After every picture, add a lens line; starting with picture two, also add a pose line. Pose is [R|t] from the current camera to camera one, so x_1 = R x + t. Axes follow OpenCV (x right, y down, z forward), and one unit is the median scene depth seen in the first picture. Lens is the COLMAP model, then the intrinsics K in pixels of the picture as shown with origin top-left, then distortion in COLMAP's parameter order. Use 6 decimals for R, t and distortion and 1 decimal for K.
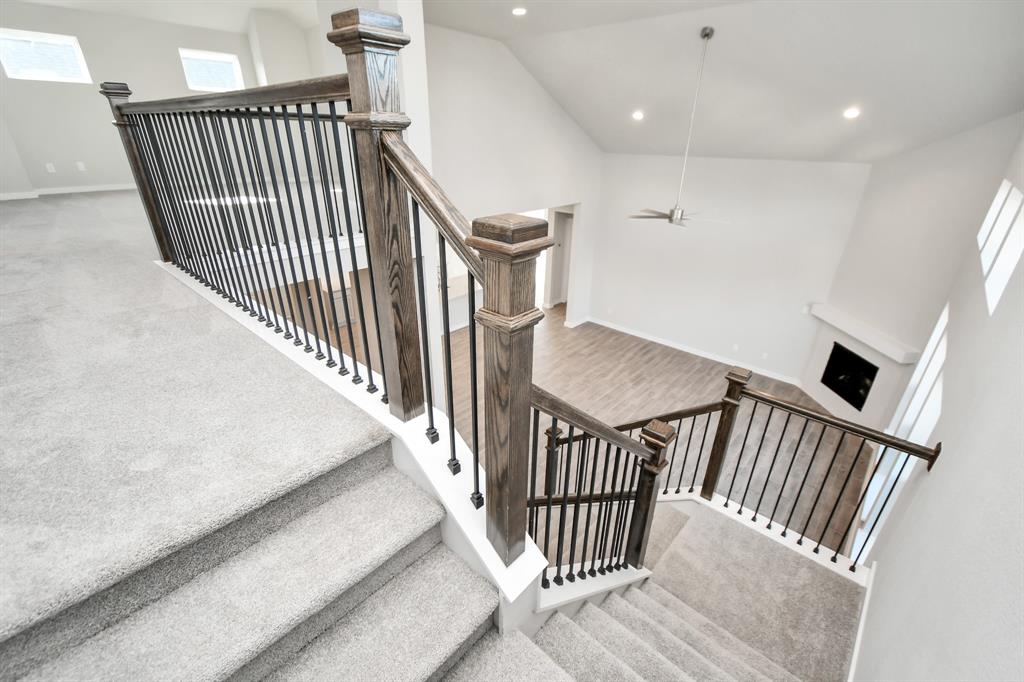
lens RADIAL K [[446.8, 0, 510.7], [0, 446.8, 344.5], [0, 0, 1]] dist [0.000033, -0.000155]
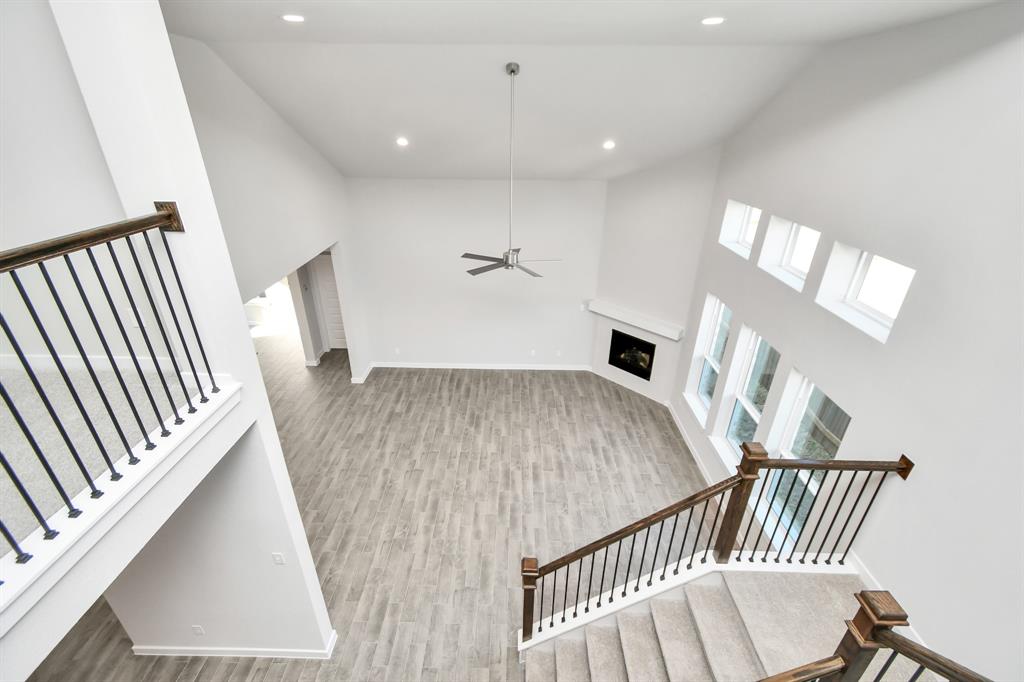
lens RADIAL K [[446.8, 0, 511.9], [0, 446.8, 341.1], [0, 0, 1]] dist [0.000033, -0.000155]
pose [[0.751372, -0.294909, 0.590313, -0.176790], [0.280987, 0.952410, 0.118156, -0.185305], [-0.597065, 0.077091, 0.798480, 0.211237]]
